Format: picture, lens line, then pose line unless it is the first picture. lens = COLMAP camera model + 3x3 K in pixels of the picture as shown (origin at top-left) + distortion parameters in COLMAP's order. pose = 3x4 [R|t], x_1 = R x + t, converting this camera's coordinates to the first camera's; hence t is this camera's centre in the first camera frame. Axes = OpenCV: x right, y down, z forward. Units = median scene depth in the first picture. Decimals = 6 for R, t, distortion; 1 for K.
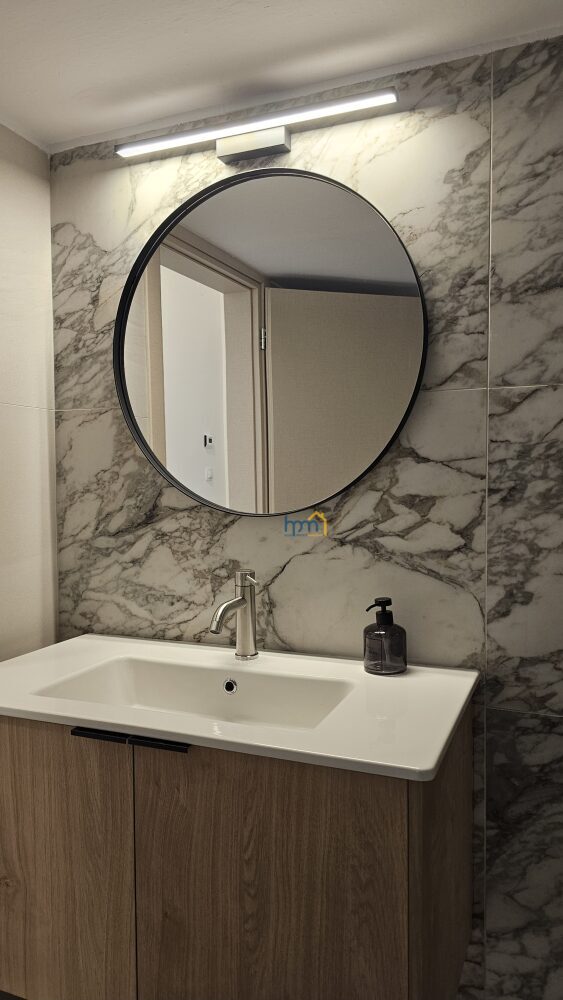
lens RADIAL K [[709.4, 0, 281.5], [0, 709.4, 500.0], [0, 0, 1]] dist [0.031008, -0.001953]
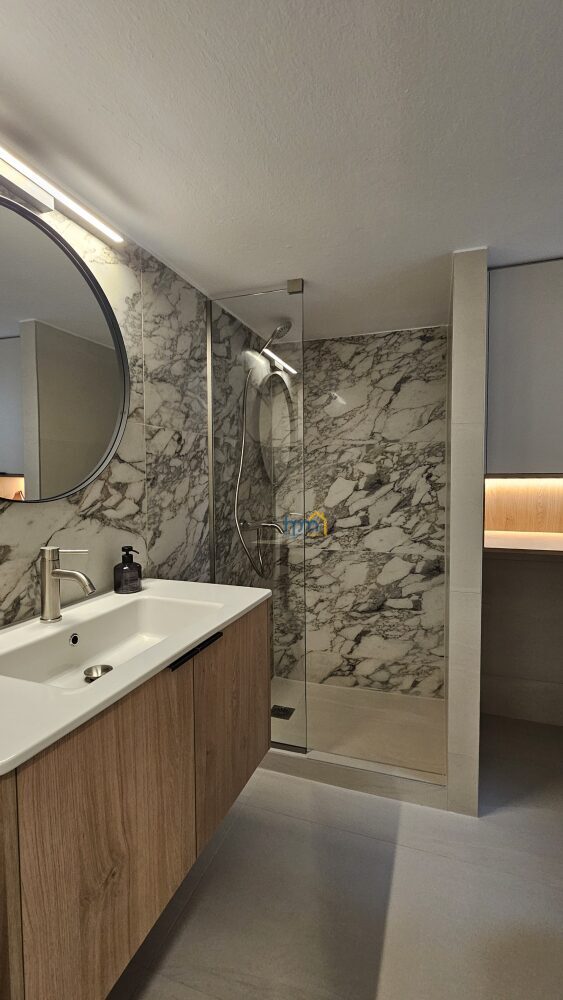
lens RADIAL K [[449.4, 0, 281.6], [0, 449.4, 497.9], [0, 0, 1]] dist [0.000950, -0.000715]
pose [[-0.052944, -0.029520, 0.998161, -0.874866], [0.059249, 0.997709, 0.032649, 0.016685], [-0.996838, 0.060869, -0.051073, 0.689710]]
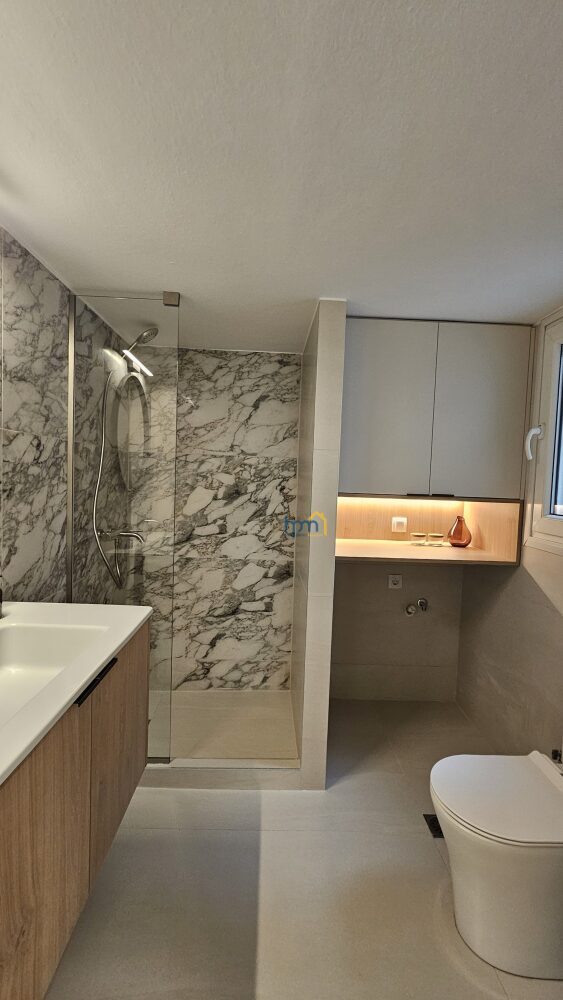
lens RADIAL K [[449.0, 0, 282.2], [0, 449.0, 498.9], [0, 0, 1]] dist [0.002057, -0.000344]
pose [[-0.413249, -0.043772, 0.909565, -0.901230], [0.017020, 0.998298, 0.055775, -0.039938], [-0.910459, 0.038530, -0.411801, 0.814506]]
